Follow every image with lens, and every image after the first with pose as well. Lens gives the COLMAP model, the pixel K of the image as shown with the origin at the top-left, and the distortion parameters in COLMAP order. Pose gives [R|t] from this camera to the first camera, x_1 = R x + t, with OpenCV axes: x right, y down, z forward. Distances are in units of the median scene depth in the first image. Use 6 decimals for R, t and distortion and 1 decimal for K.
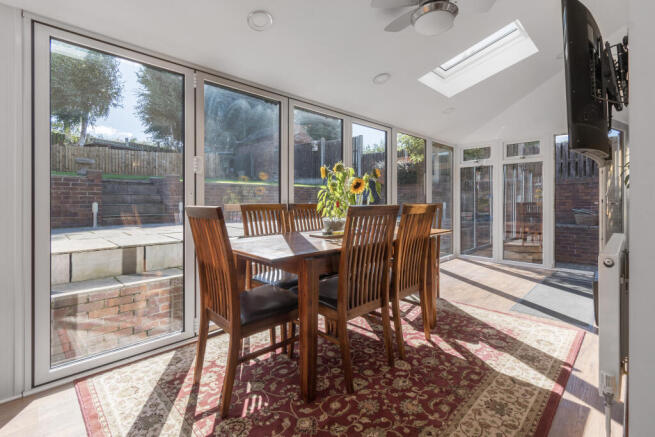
lens RADIAL K [[306.8, 0, 336.8], [0, 306.8, 202.4], [0, 0, 1]] dist [0.005584, 0.000136]
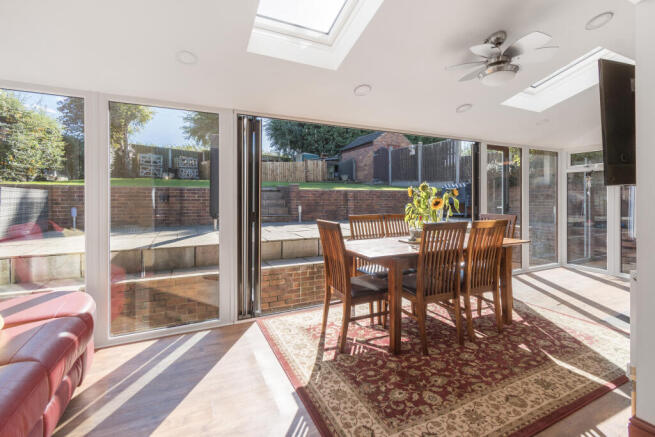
lens RADIAL K [[299.7, 0, 328.6], [0, 299.7, 203.1], [0, 0, 1]] dist [0.002426, 0.000016]
pose [[0.939242, 0.004334, -0.343228, 0.081499], [-0.001498, 0.999963, 0.008527, -0.075874], [0.343252, -0.007494, 0.939213, -0.376788]]
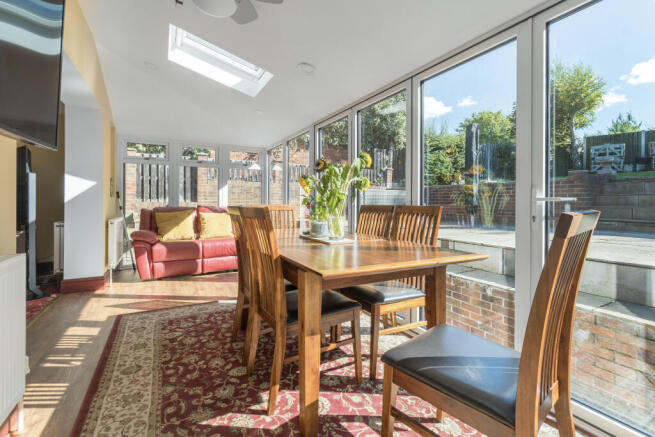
lens RADIAL K [[299.7, 0, 328.6], [0, 299.7, 203.1], [0, 0, 1]] dist [0.002426, 0.000016]
pose [[-0.292547, 0.003469, -0.956245, 1.032138], [-0.006417, 0.999964, 0.005591, -0.010142], [0.956229, 0.007772, -0.292515, 1.539018]]
